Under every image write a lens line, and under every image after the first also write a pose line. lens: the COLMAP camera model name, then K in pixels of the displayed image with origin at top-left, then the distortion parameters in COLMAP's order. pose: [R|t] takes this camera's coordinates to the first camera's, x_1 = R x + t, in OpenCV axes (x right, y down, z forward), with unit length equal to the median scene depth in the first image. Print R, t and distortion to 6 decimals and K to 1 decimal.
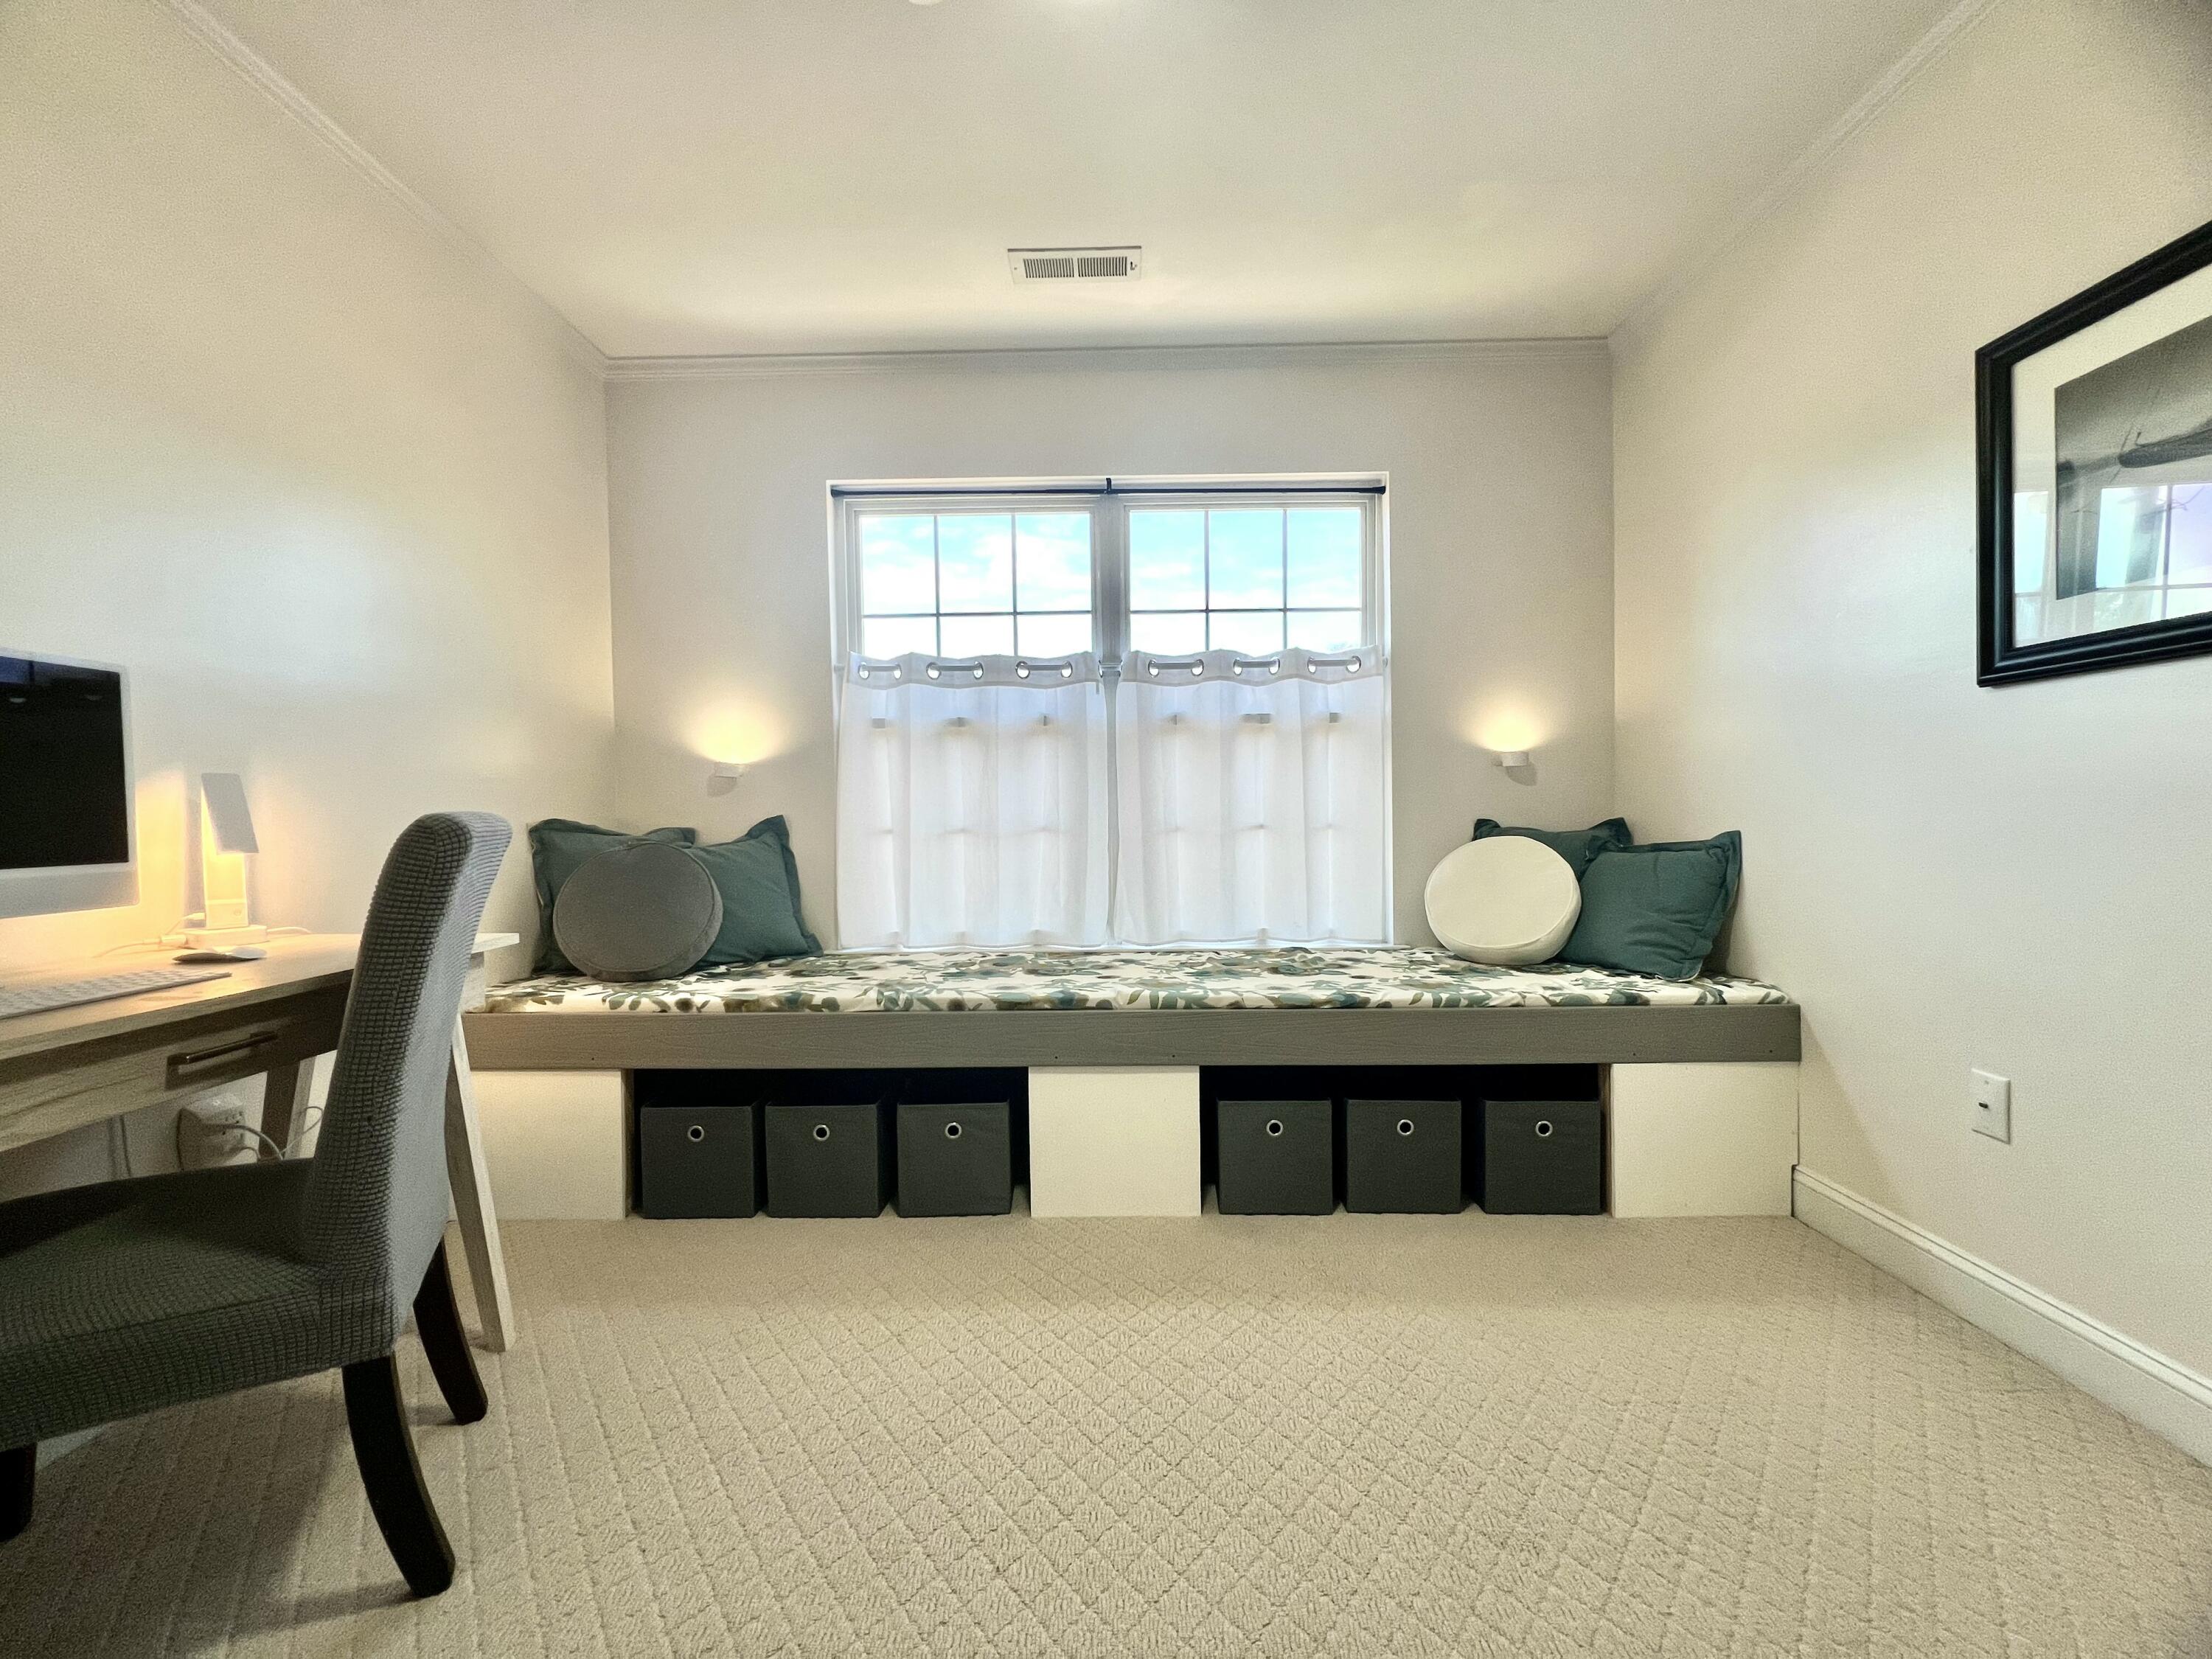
lens RADIAL K [[887.4, 0, 1106.0], [0, 887.4, 829.5], [0, 0, 1]] dist [0.000218, 0.000521]
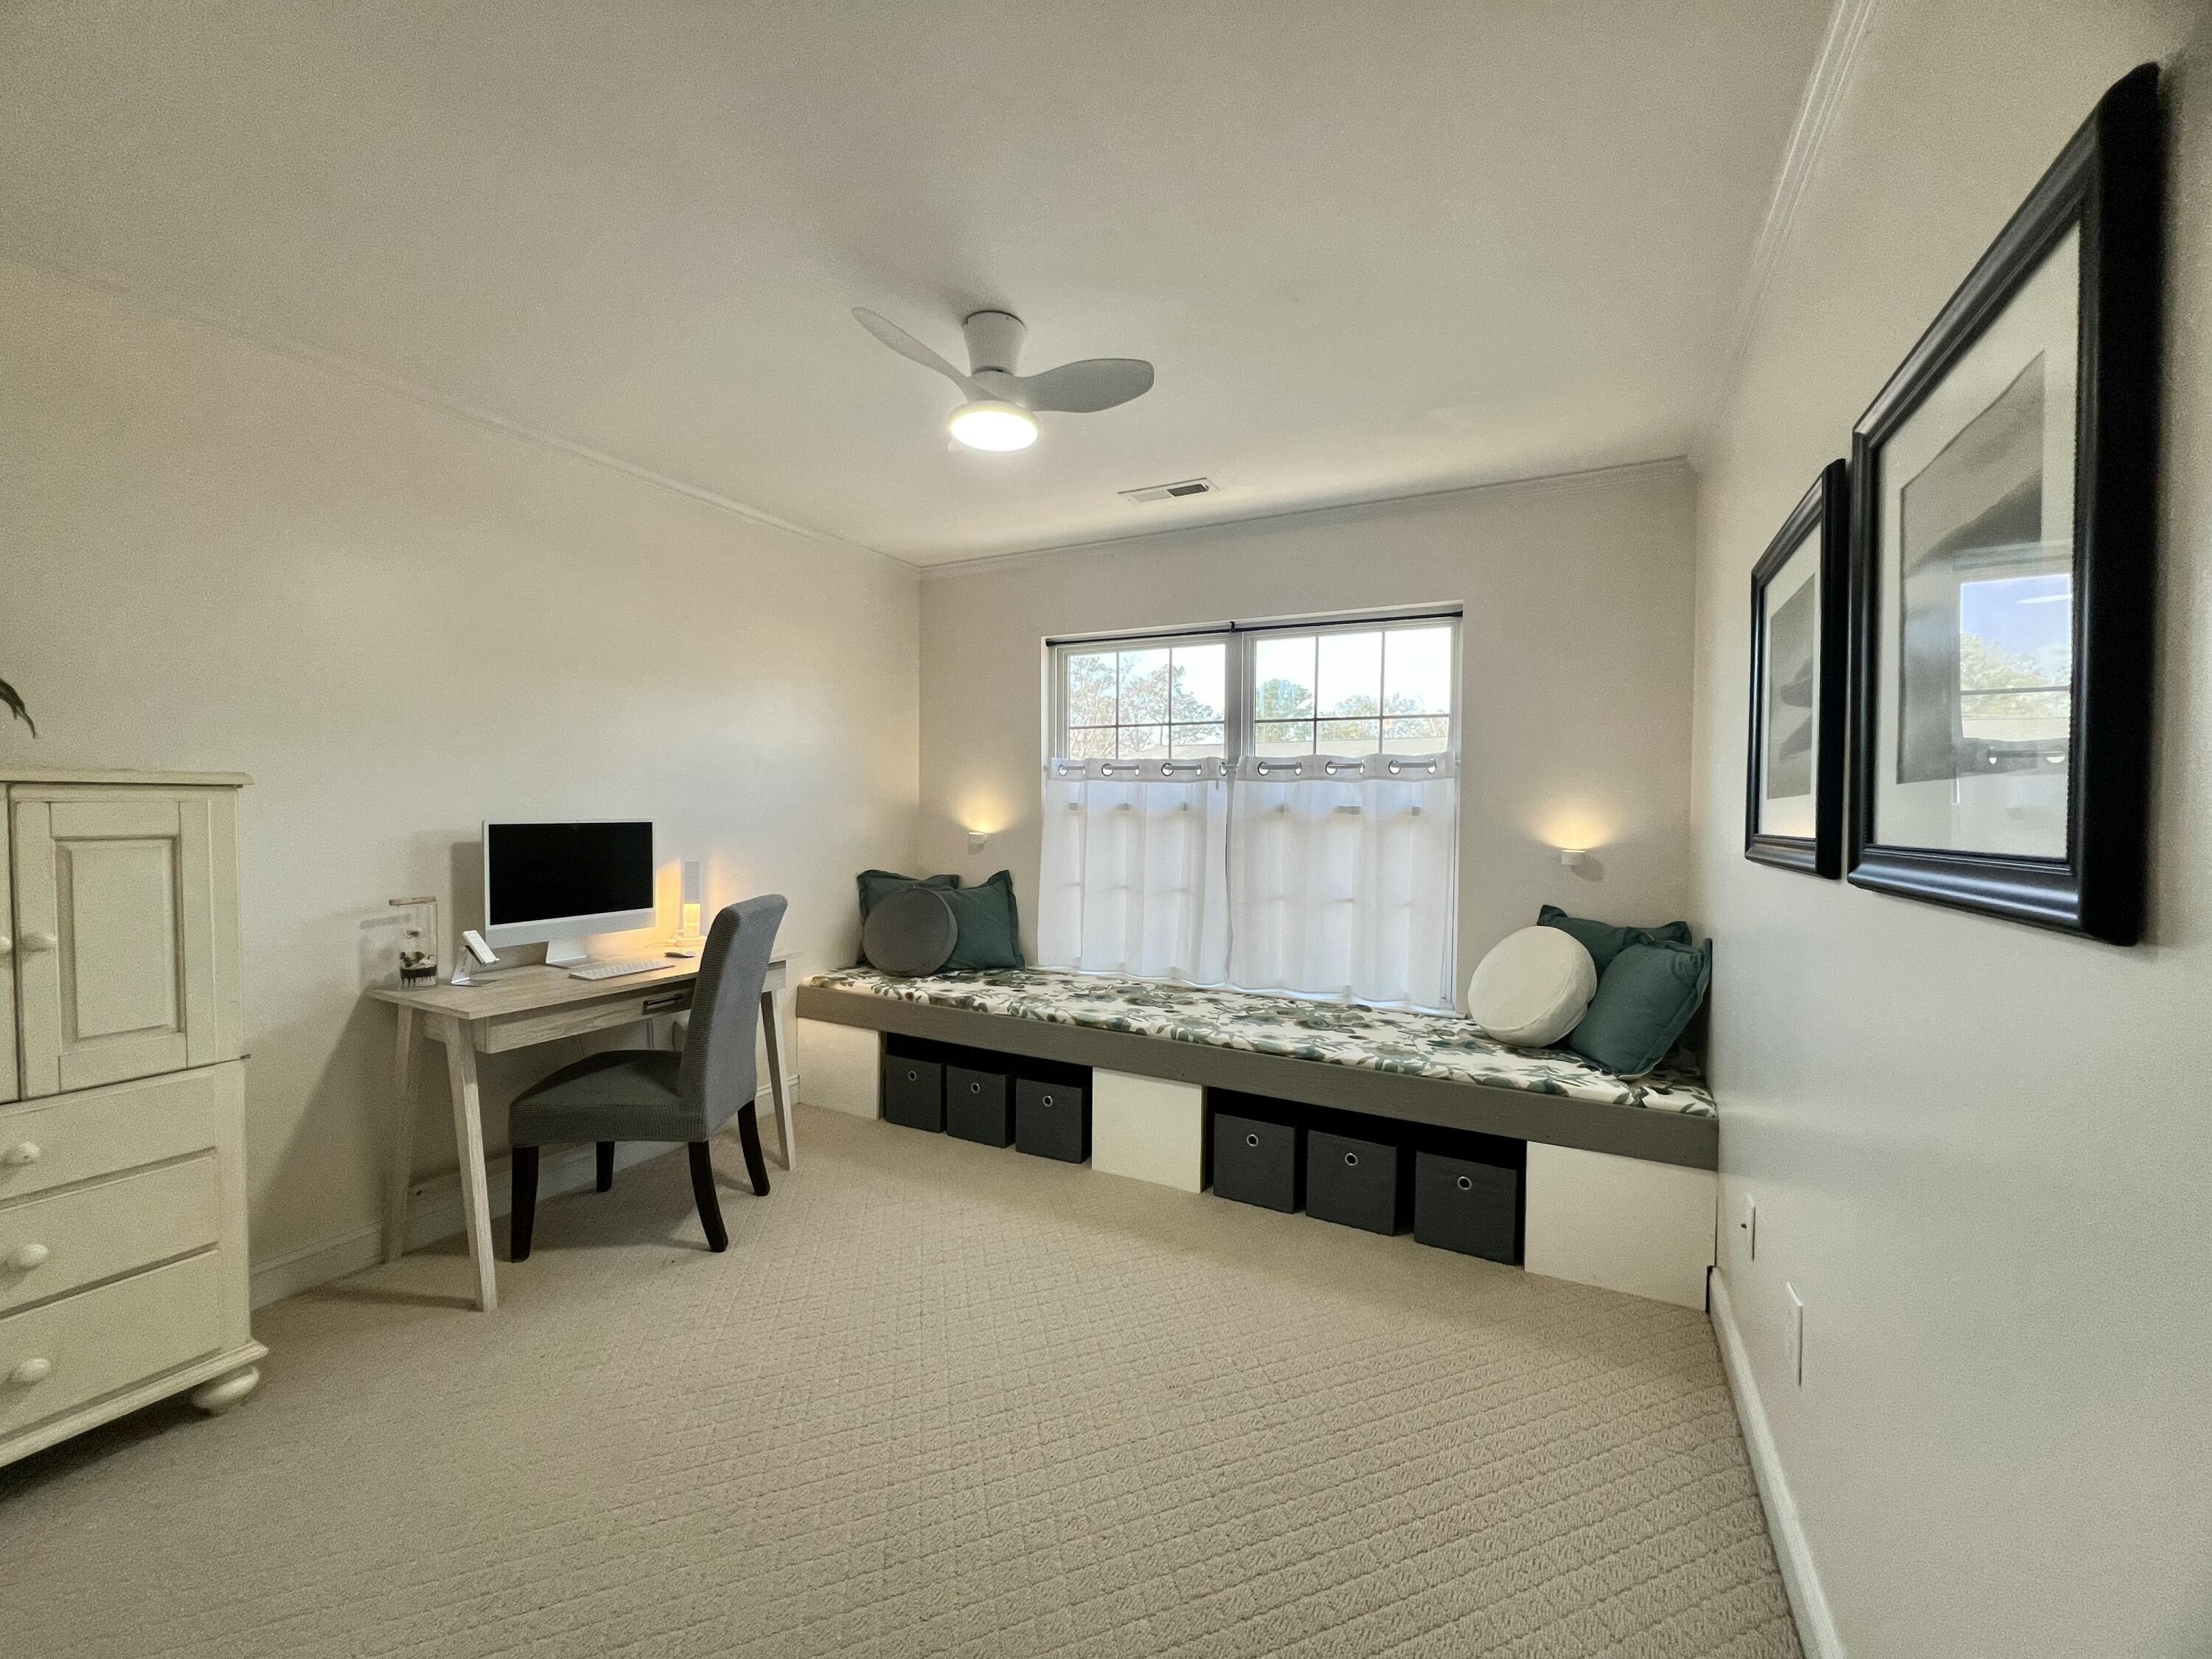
lens RADIAL K [[887.4, 0, 1106.0], [0, 887.4, 829.5], [0, 0, 1]] dist [0.000218, 0.000521]
pose [[0.892811, 0.035136, -0.449059, 0.560400], [-0.032426, 0.999380, 0.013727, -0.141051], [0.449263, 0.002306, 0.893397, -0.293225]]
